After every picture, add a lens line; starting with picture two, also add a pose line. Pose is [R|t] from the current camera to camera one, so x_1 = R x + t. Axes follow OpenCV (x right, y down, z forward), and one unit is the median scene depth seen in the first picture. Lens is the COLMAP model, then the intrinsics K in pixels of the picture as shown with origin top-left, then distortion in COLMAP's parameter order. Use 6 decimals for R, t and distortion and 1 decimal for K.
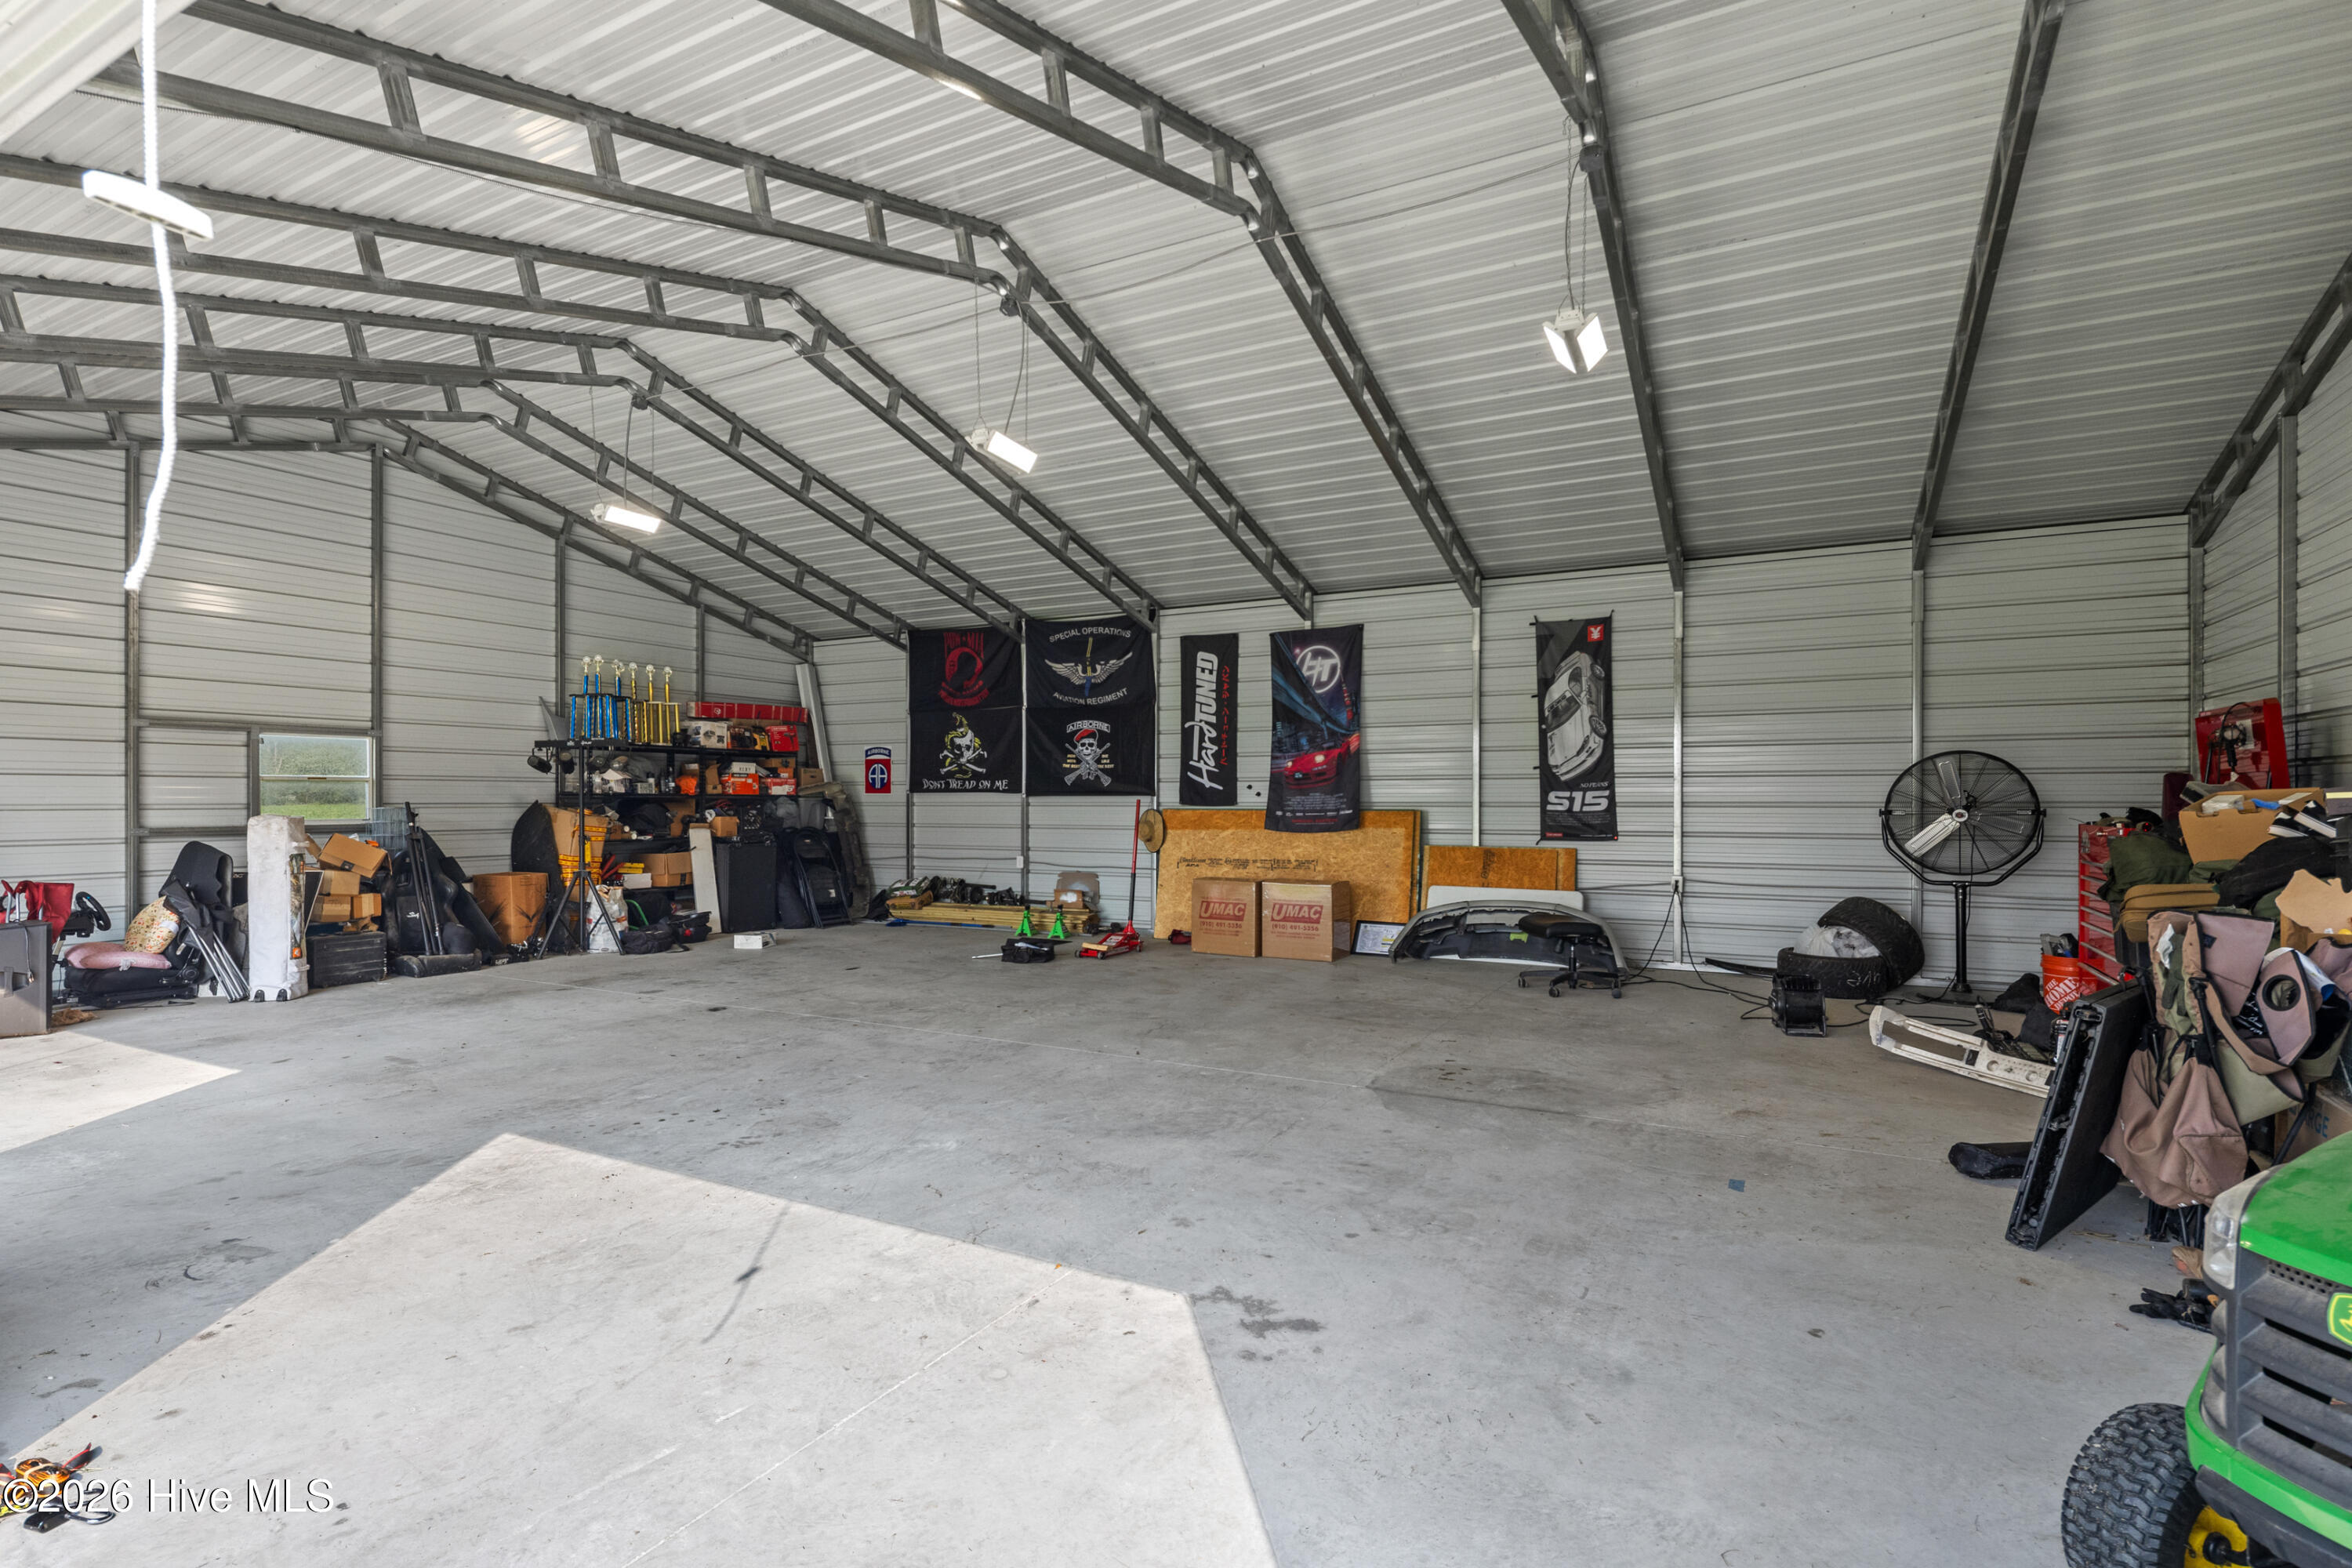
lens RADIAL K [[1138.2, 0, 1170.1], [0, 1138.2, 781.8], [0, 0, 1]] dist [-0.000805, 0.000096]
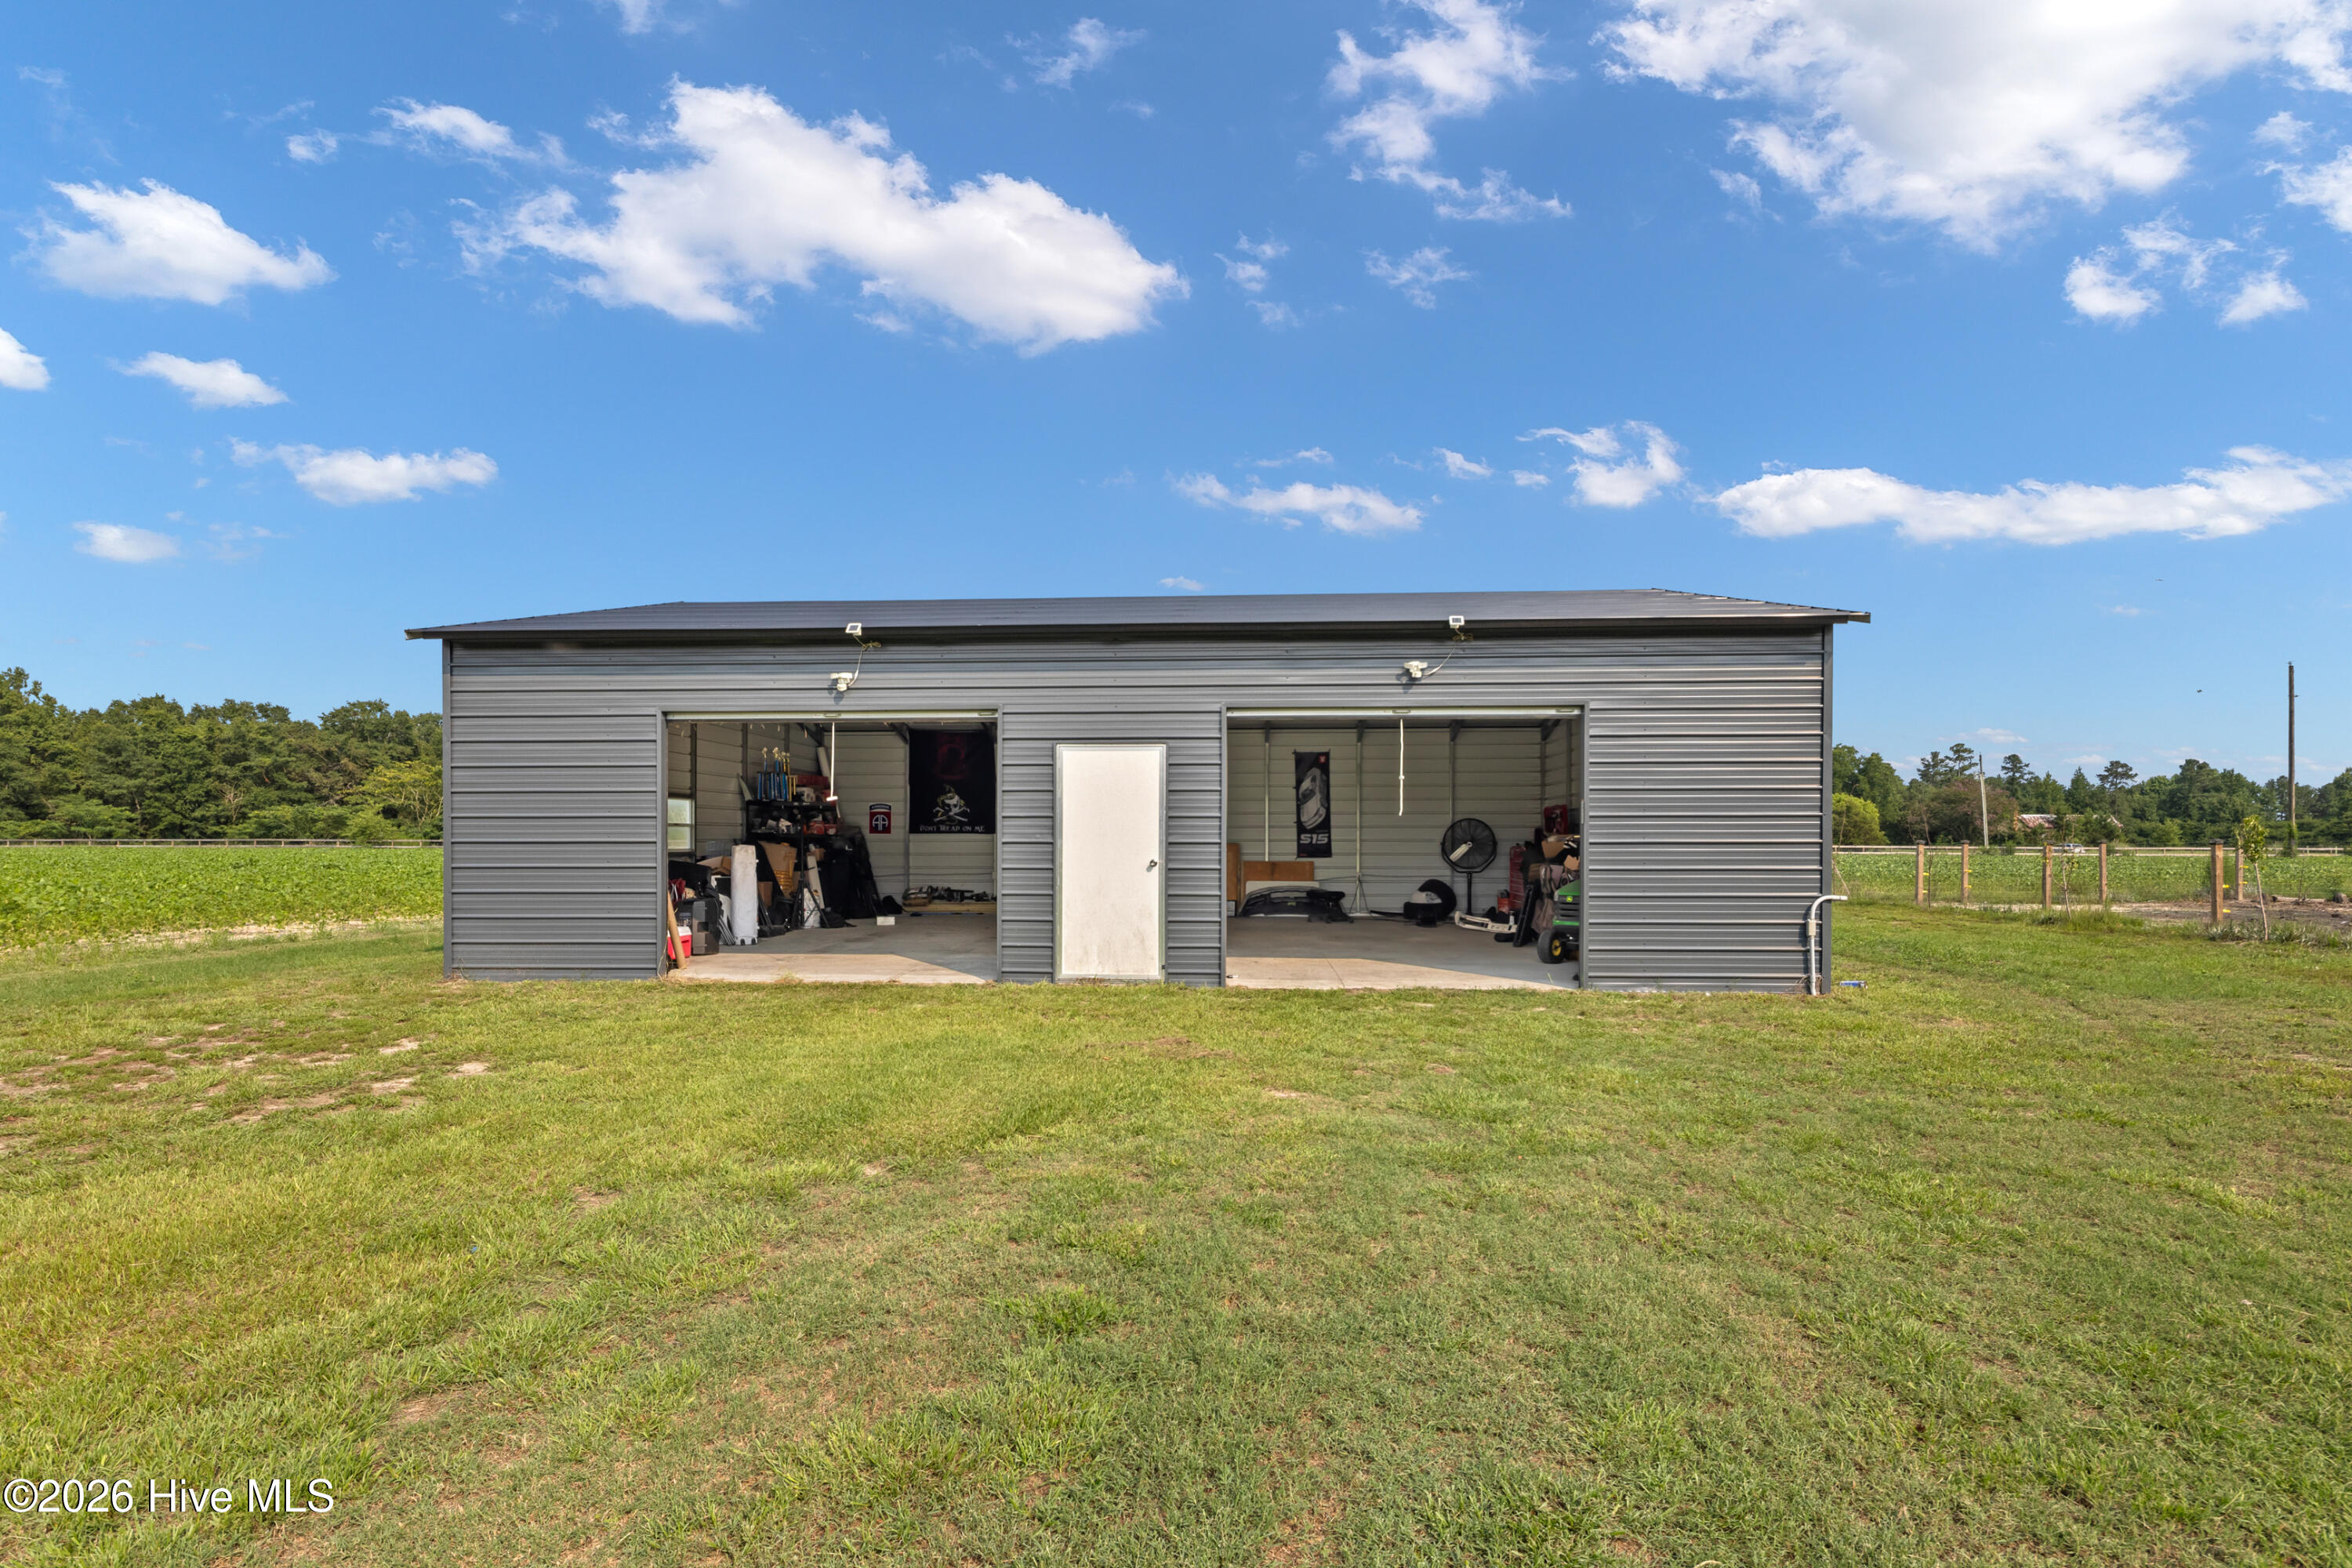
lens RADIAL K [[1138.2, 0, 1180.3], [0, 1138.2, 798.2], [0, 0, 1]] dist [-0.000805, 0.000096]
pose [[0.905855, 0.016240, 0.423276, -0.754842], [-0.007383, 0.999718, -0.022555, -0.008736], [-0.423523, 0.017307, 0.905720, -0.798253]]
